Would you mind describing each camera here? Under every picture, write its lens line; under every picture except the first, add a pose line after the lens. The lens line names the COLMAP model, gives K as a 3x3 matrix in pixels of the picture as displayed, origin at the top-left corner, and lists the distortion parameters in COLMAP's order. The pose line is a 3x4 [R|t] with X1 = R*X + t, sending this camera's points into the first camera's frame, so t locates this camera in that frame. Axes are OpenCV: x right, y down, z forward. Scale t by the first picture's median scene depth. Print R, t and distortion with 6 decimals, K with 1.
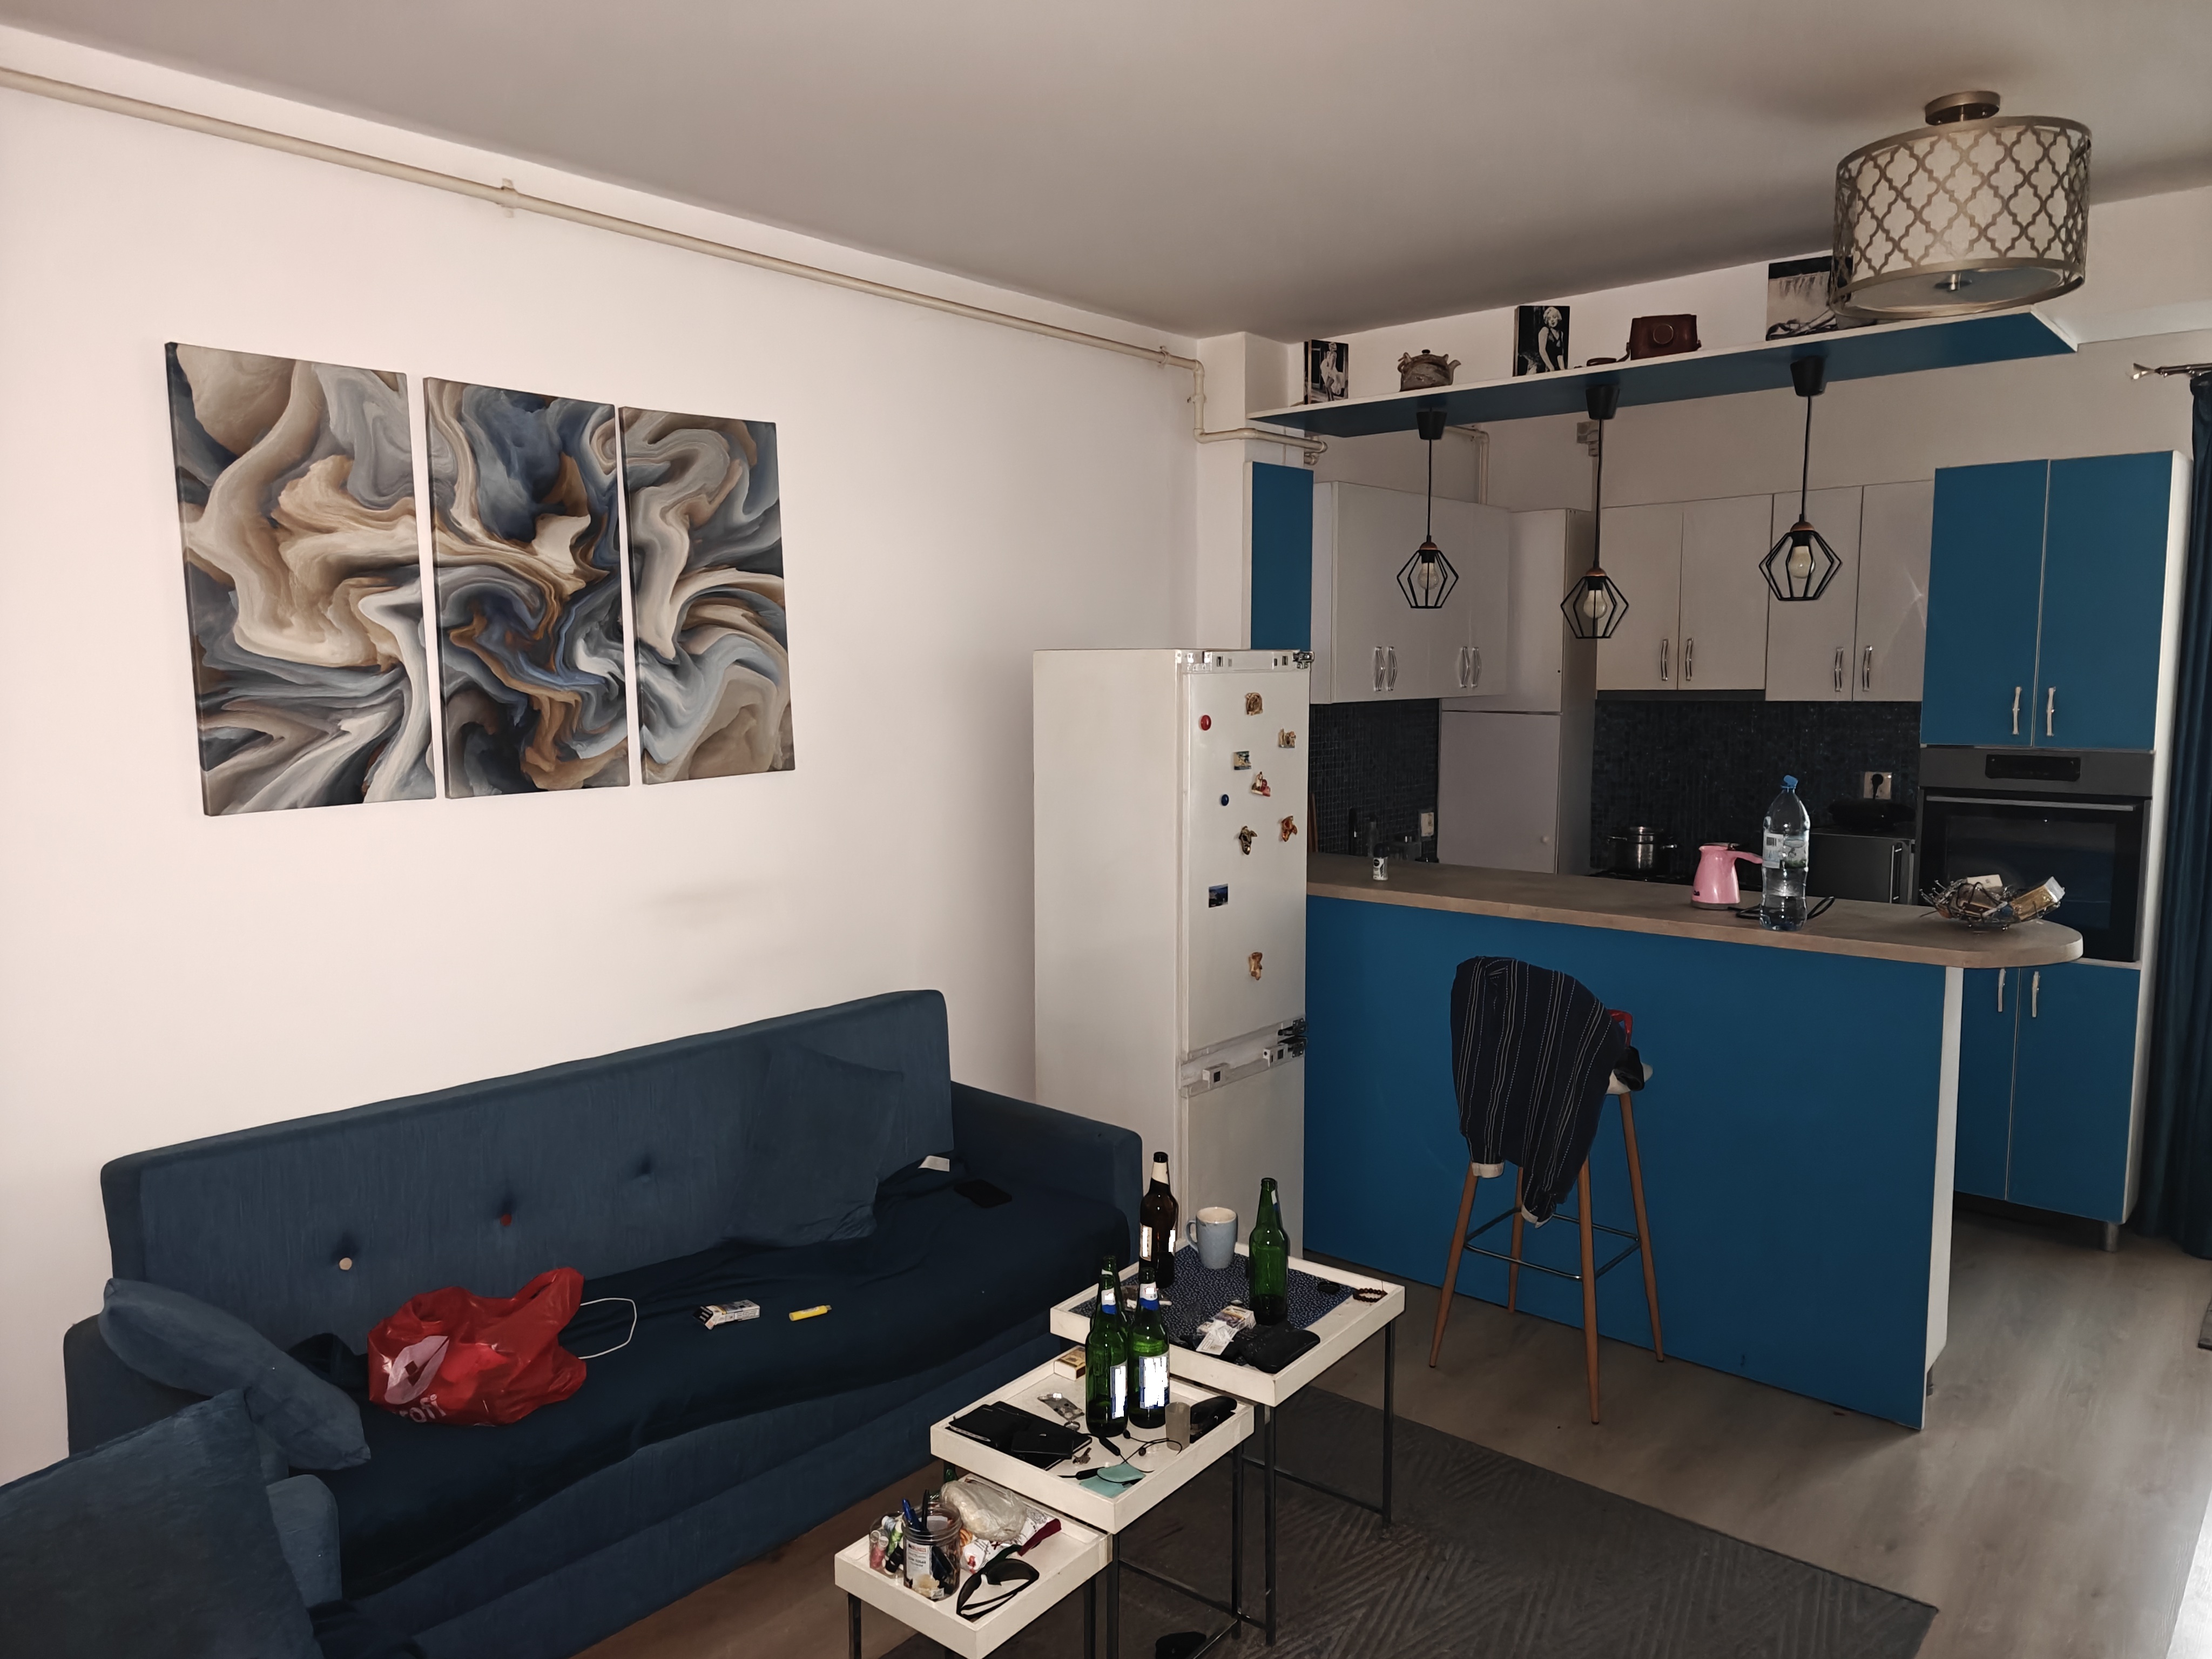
lens RADIAL K [[1529.2, 0, 1109.2], [0, 1529.2, 841.4], [0, 0, 1]] dist [0.068250, -0.074847]
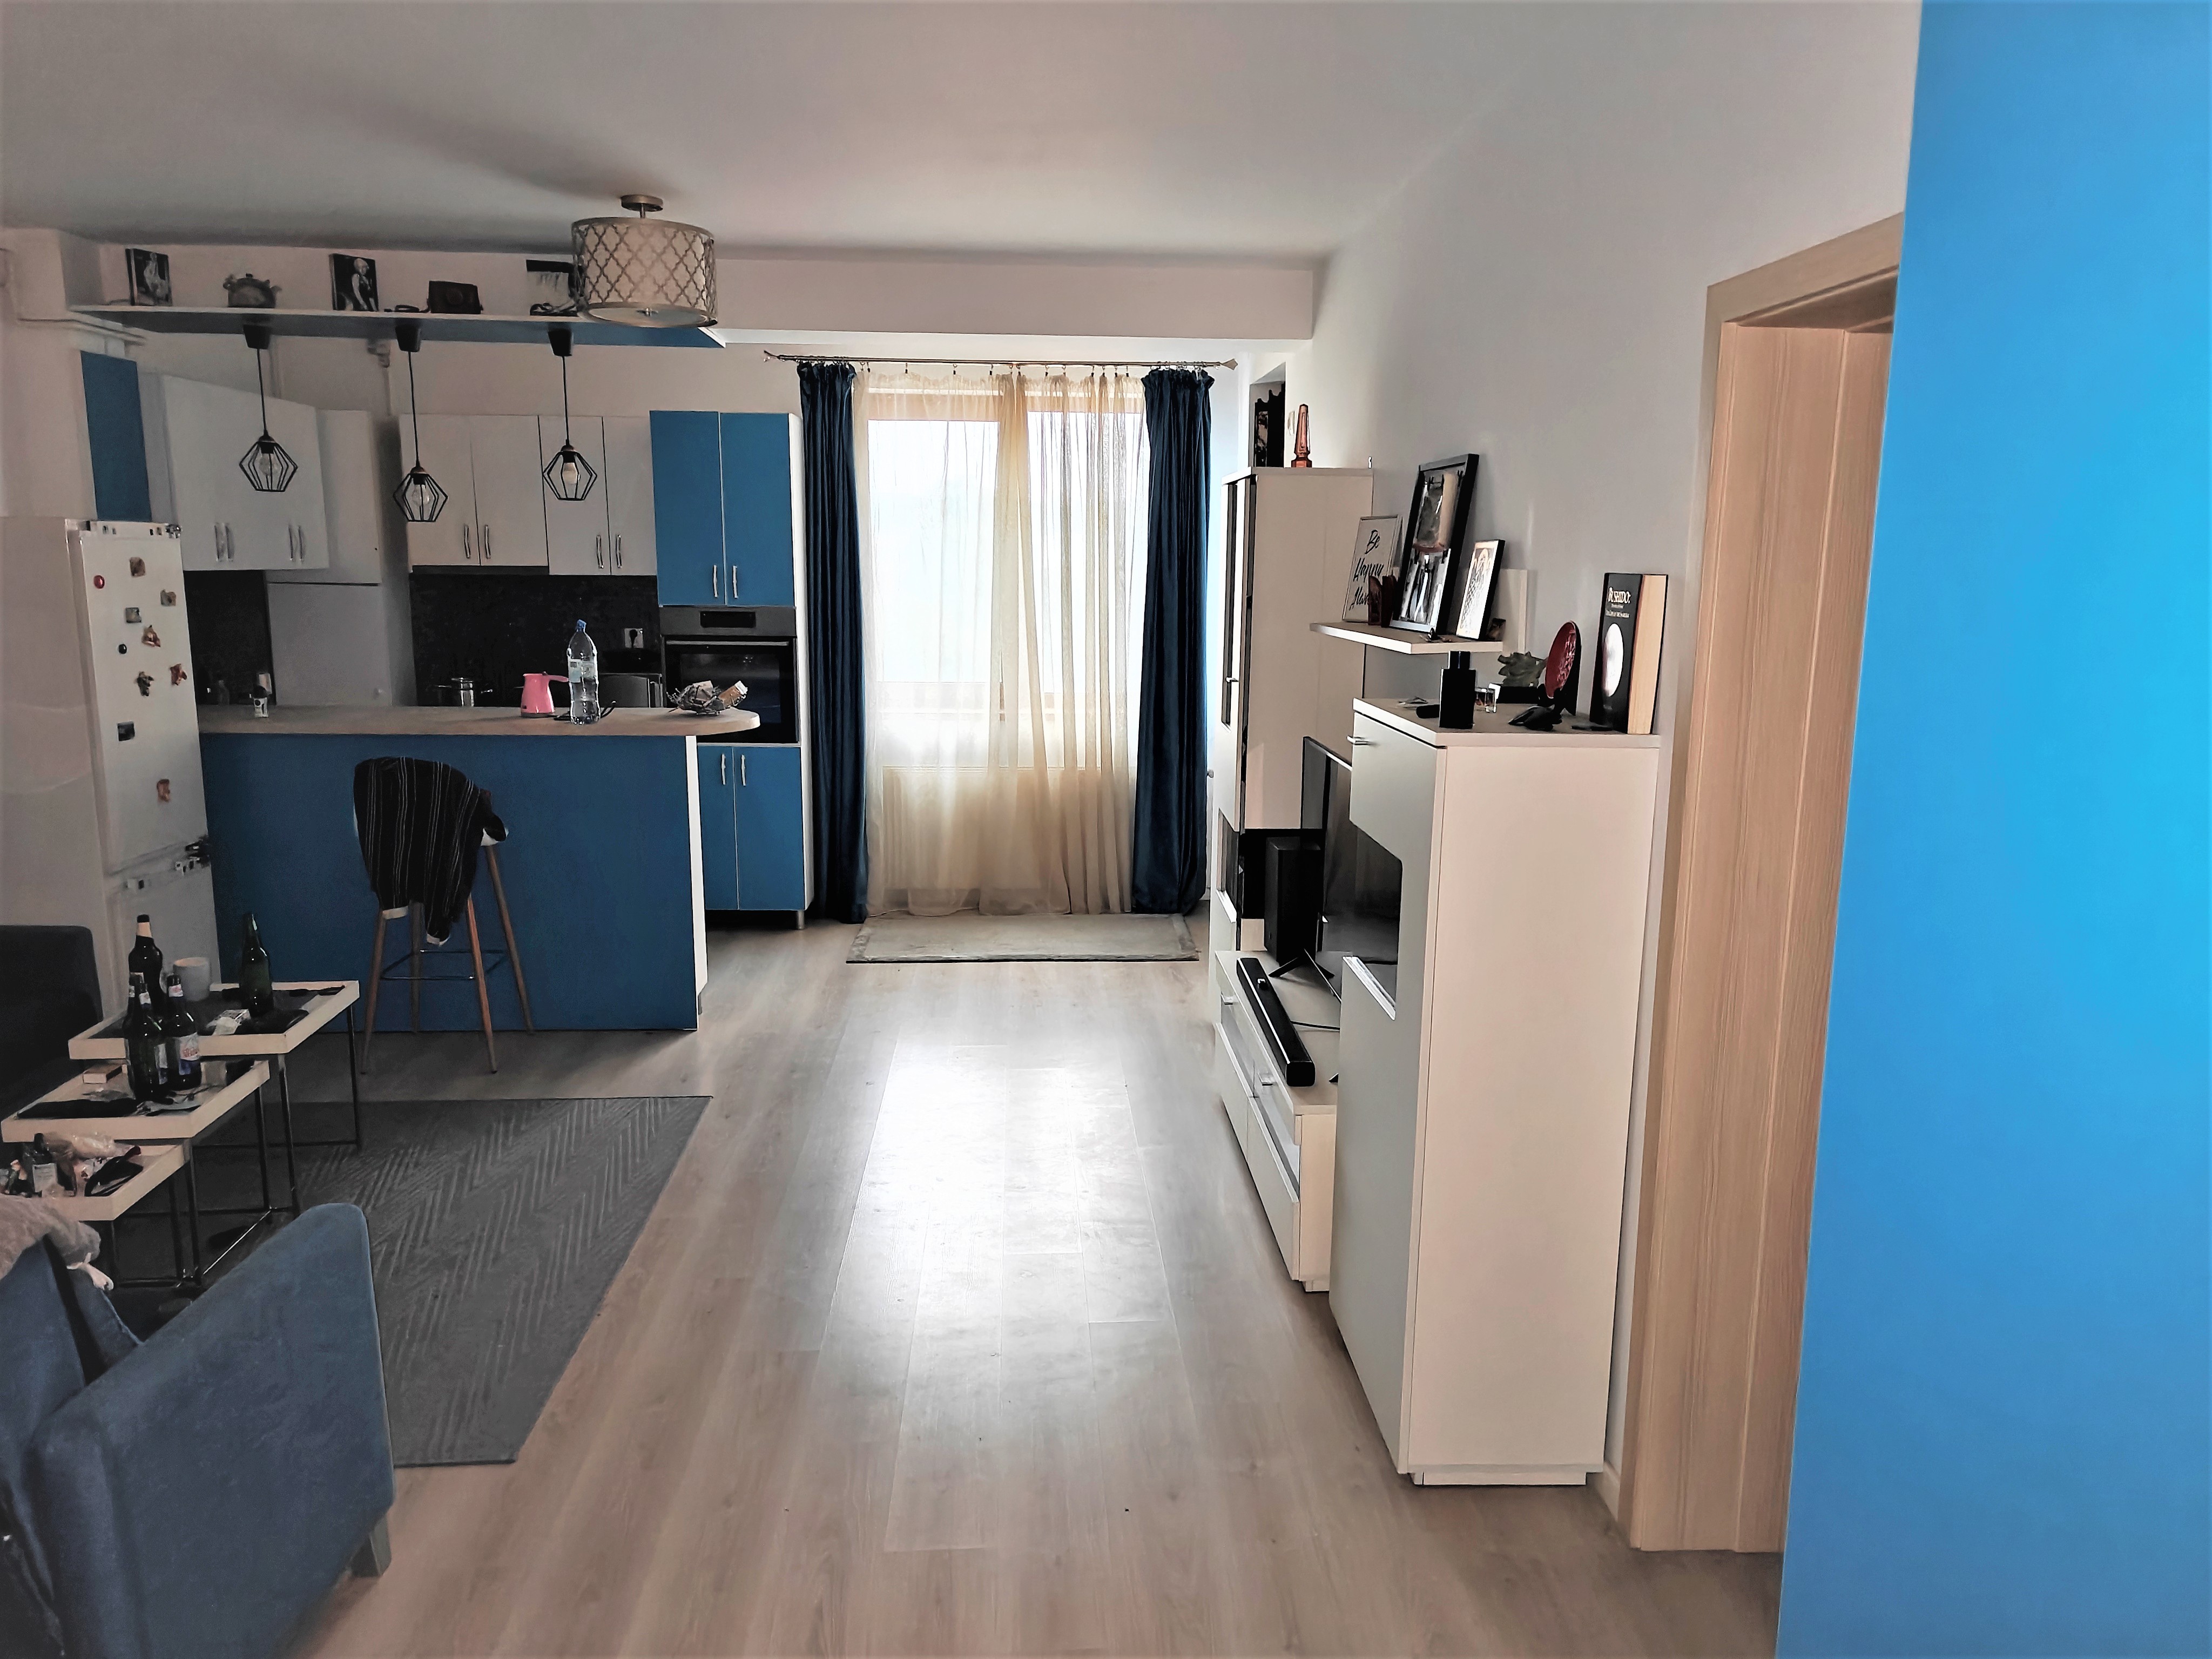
lens RADIAL K [[1529.2, 0, 1109.2], [0, 1529.2, 841.4], [0, 0, 1]] dist [0.068250, -0.074847]
pose [[0.723384, -0.112202, 0.681268, -0.202539], [0.065402, 0.993406, 0.094166, 0.056023], [-0.687342, -0.023562, 0.725952, -0.387401]]
